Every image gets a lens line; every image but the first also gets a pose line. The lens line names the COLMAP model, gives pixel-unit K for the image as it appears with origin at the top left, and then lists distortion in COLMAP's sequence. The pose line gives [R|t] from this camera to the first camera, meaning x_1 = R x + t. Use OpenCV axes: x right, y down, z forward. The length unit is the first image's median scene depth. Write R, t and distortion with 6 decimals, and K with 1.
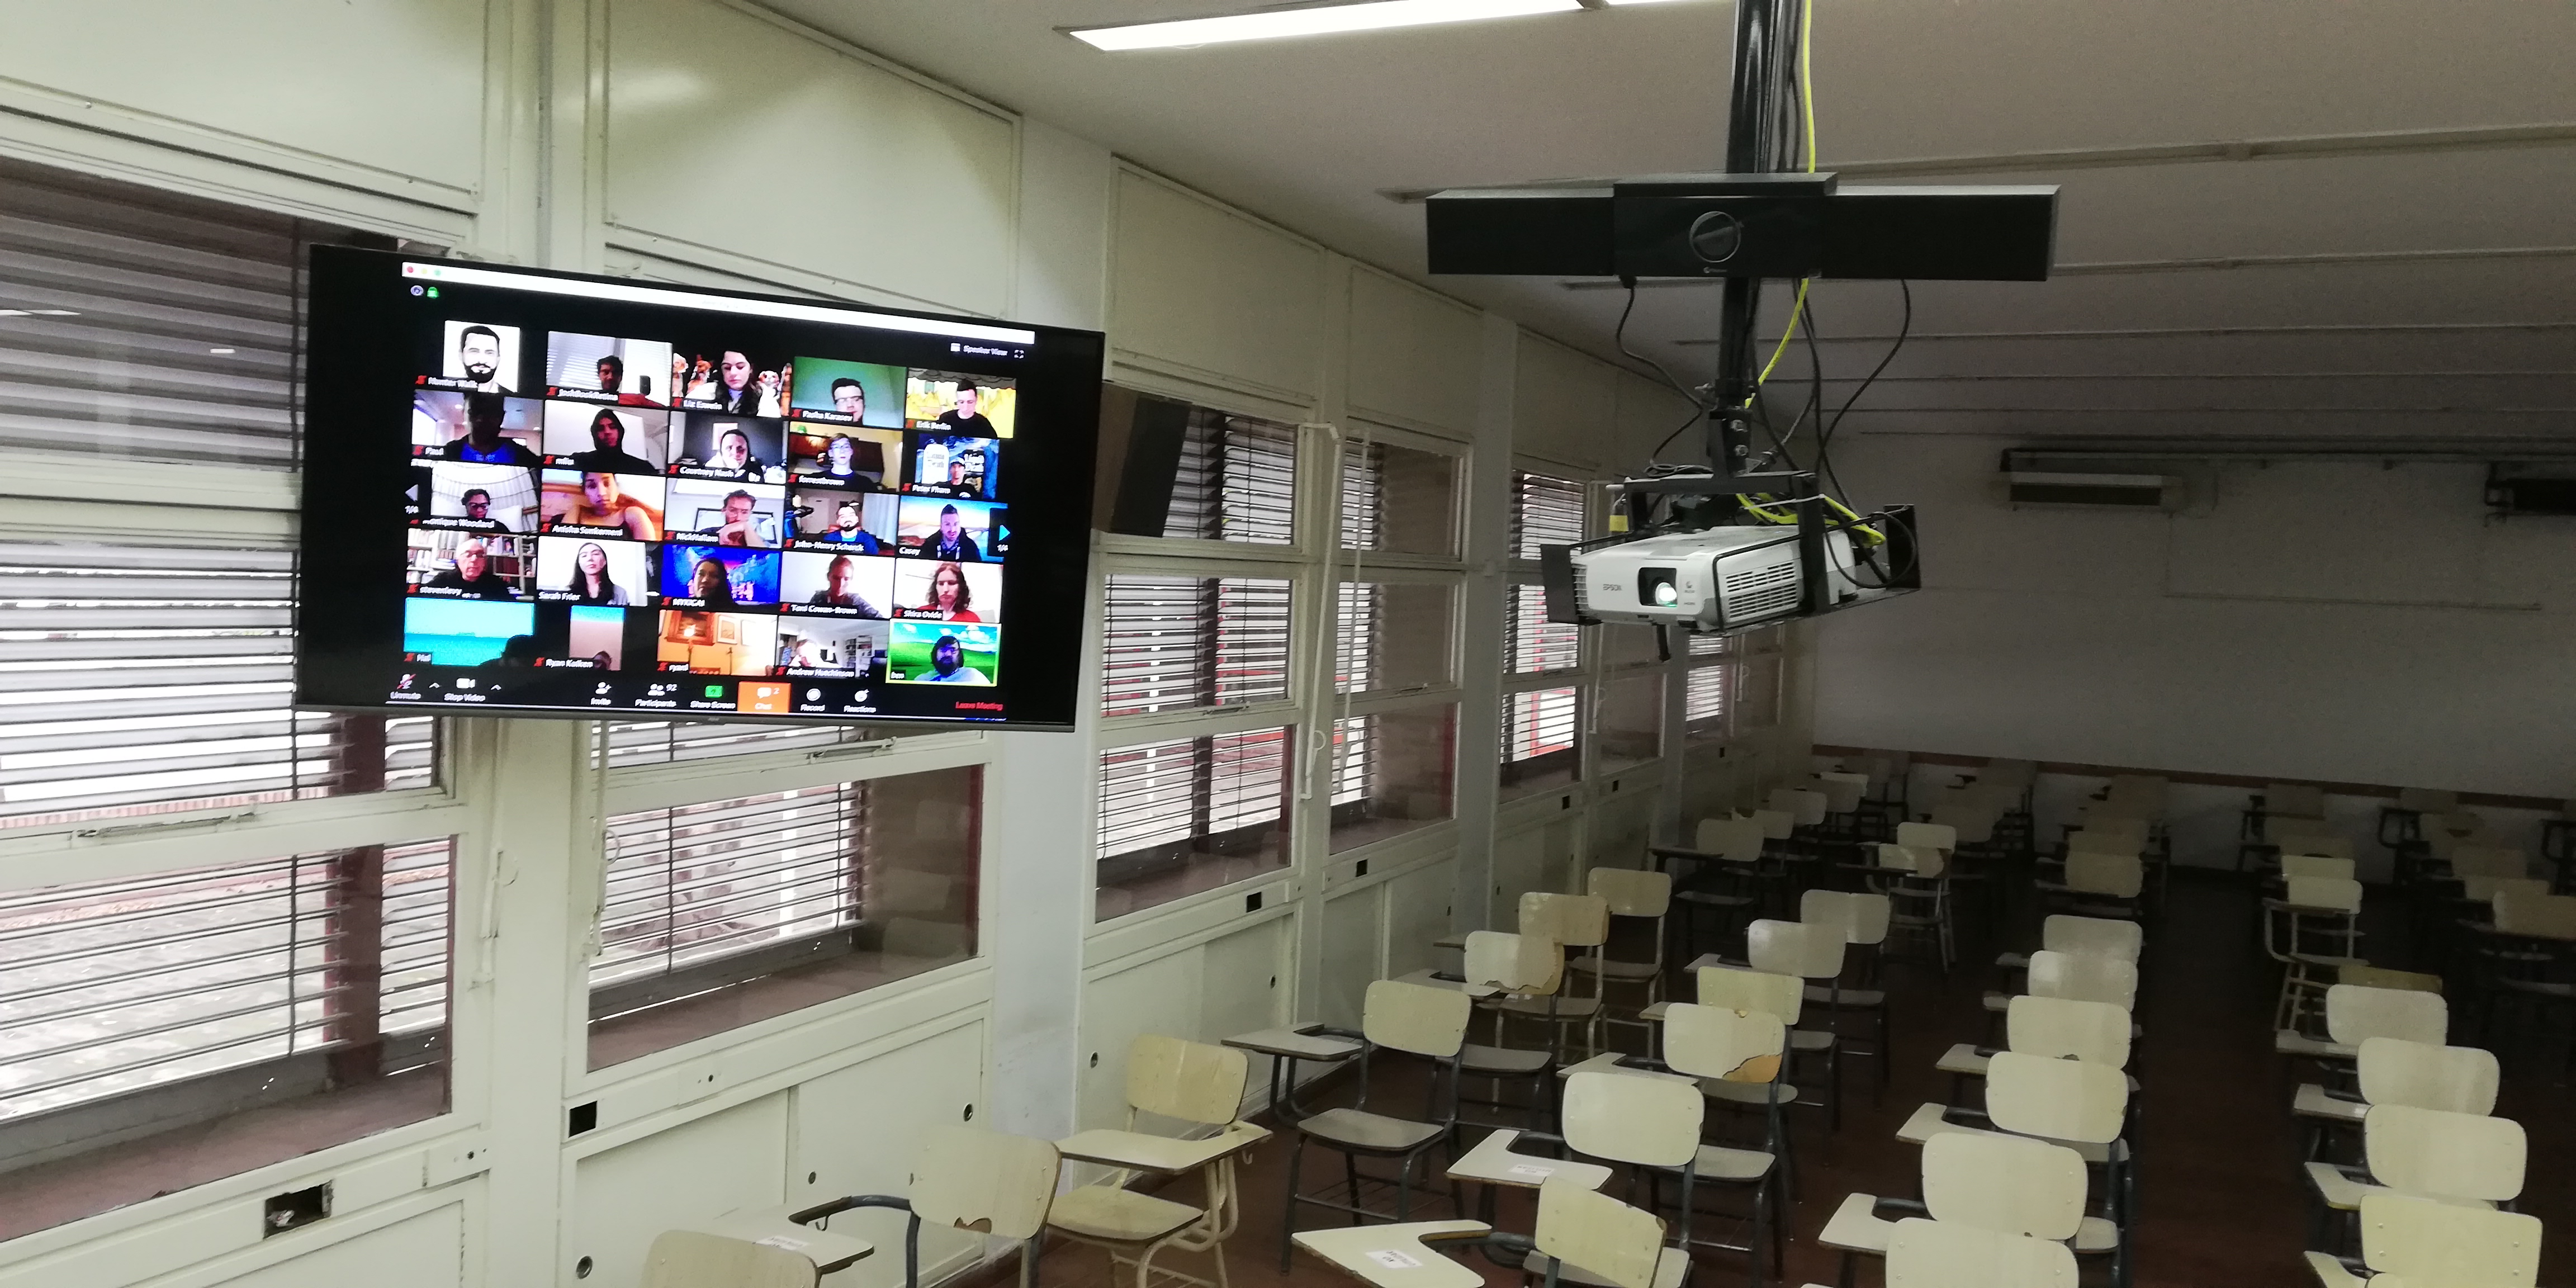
lens RADIAL K [[1943.6, 0, 1292.2], [0, 1943.6, 635.4], [0, 0, 1]] dist [0.030621, -0.026935]
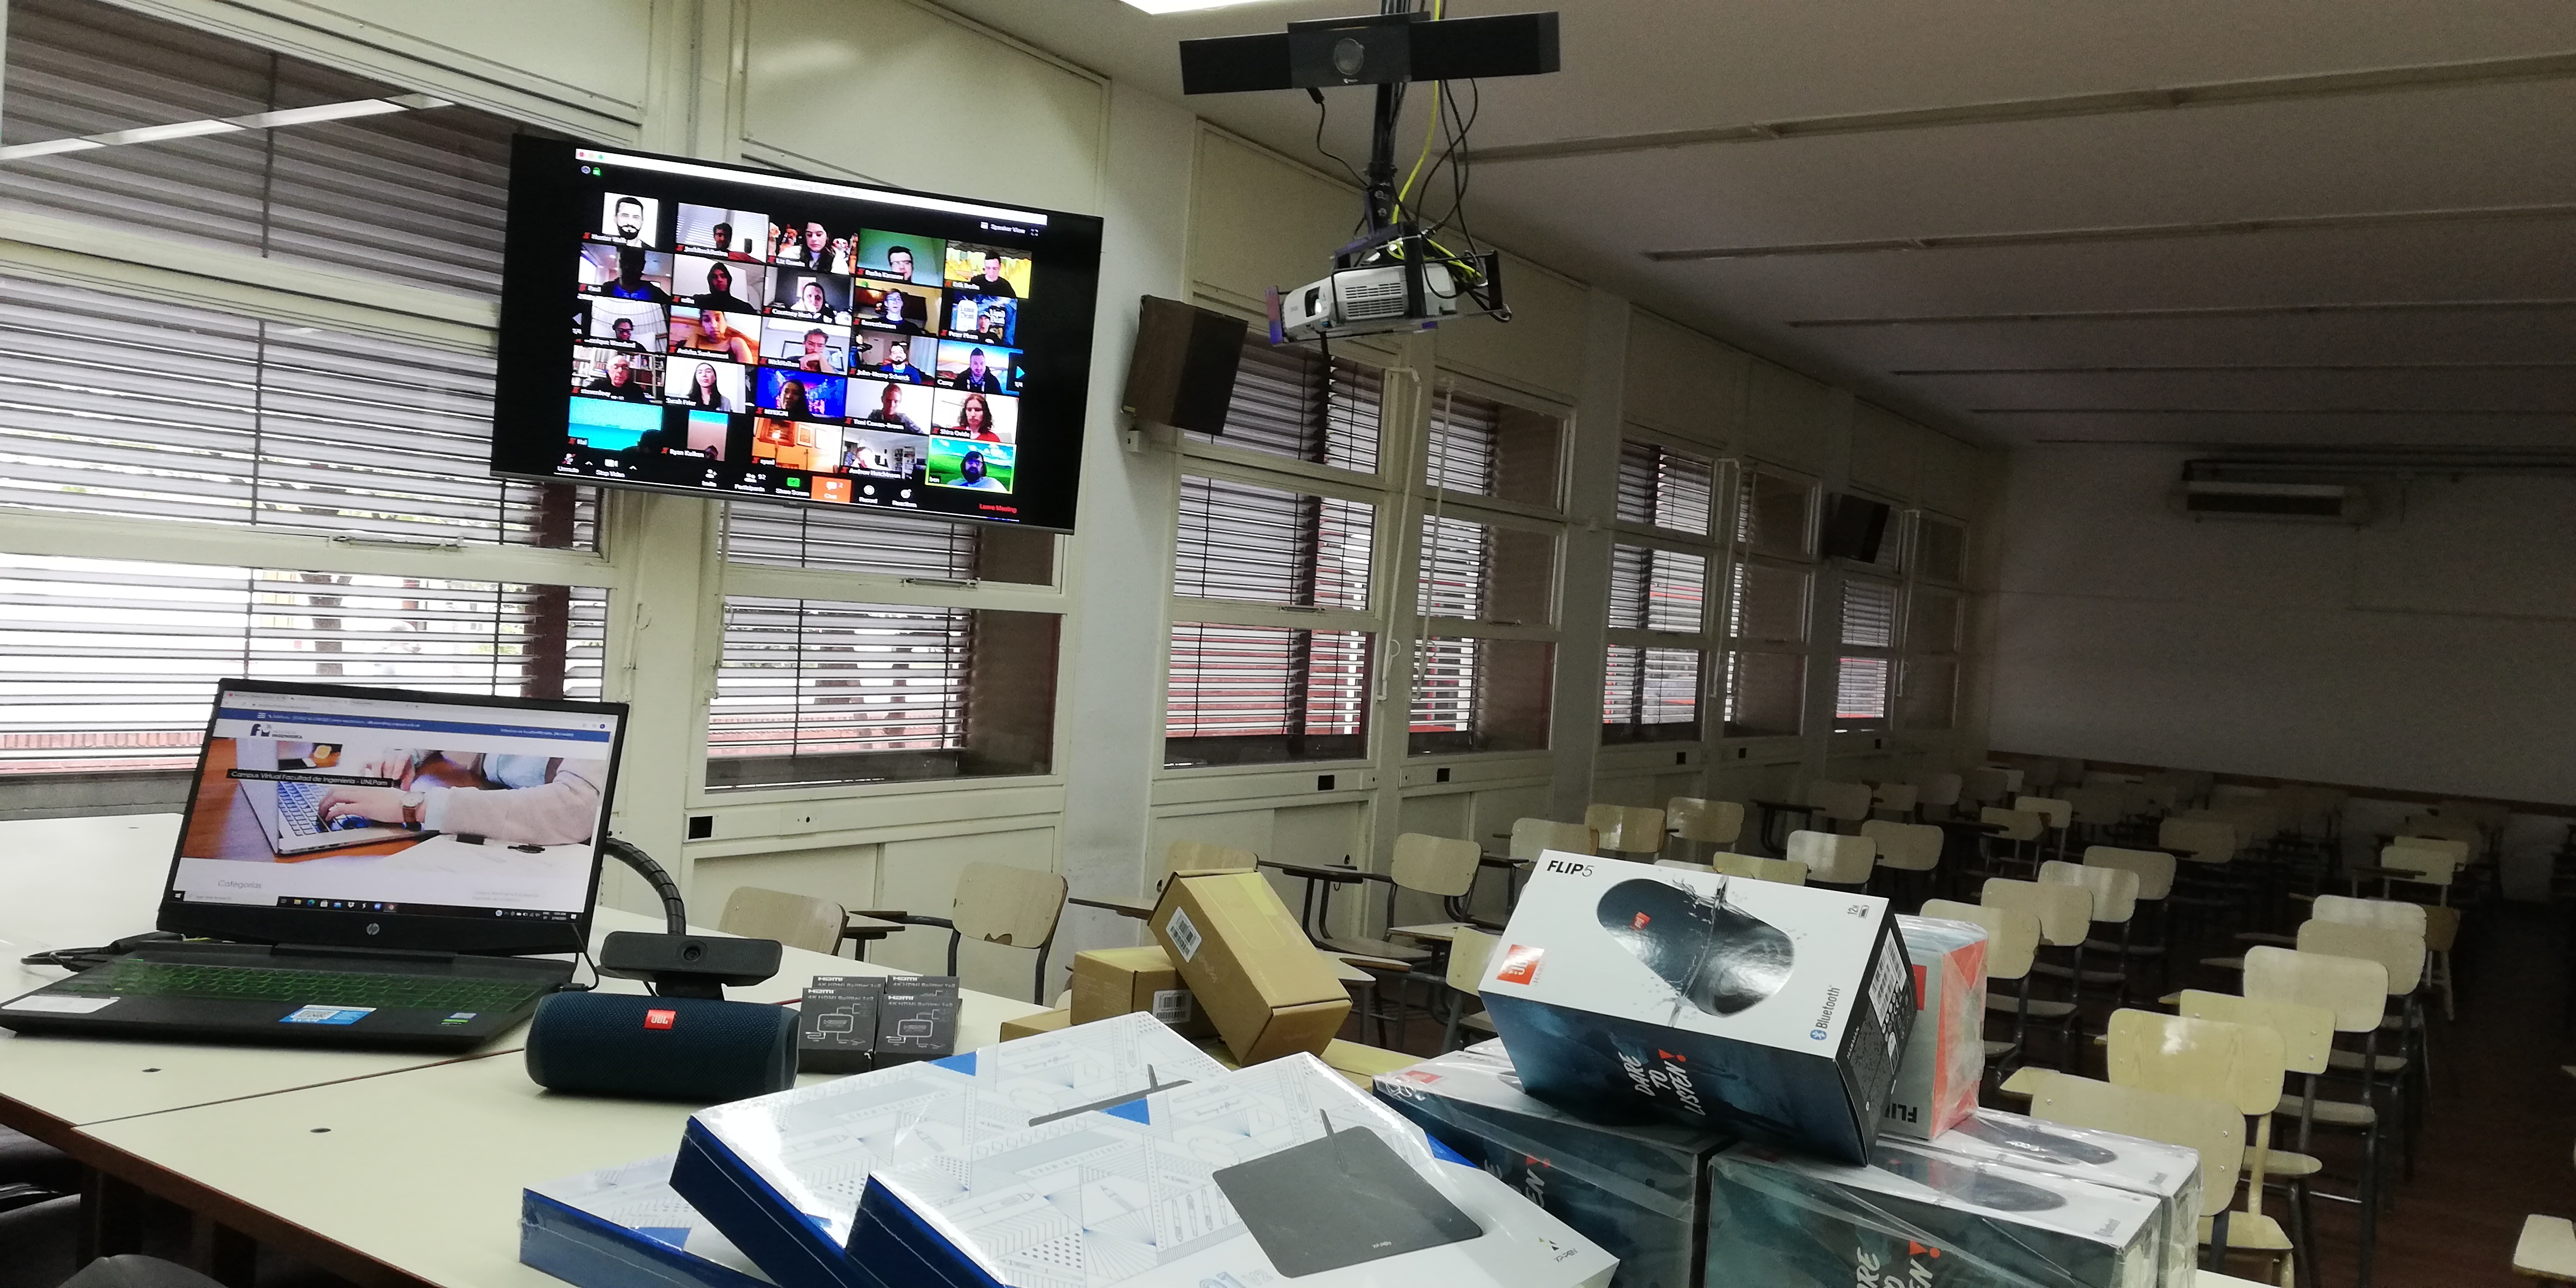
lens RADIAL K [[1943.6, 0, 1286.7], [0, 1943.6, 653.5], [0, 0, 1]] dist [0.030621, -0.026935]
pose [[0.989047, 0.033824, -0.143675, 0.226328], [-0.036383, 0.999222, -0.015217, 0.152177], [0.143048, 0.020278, 0.989508, -0.254159]]
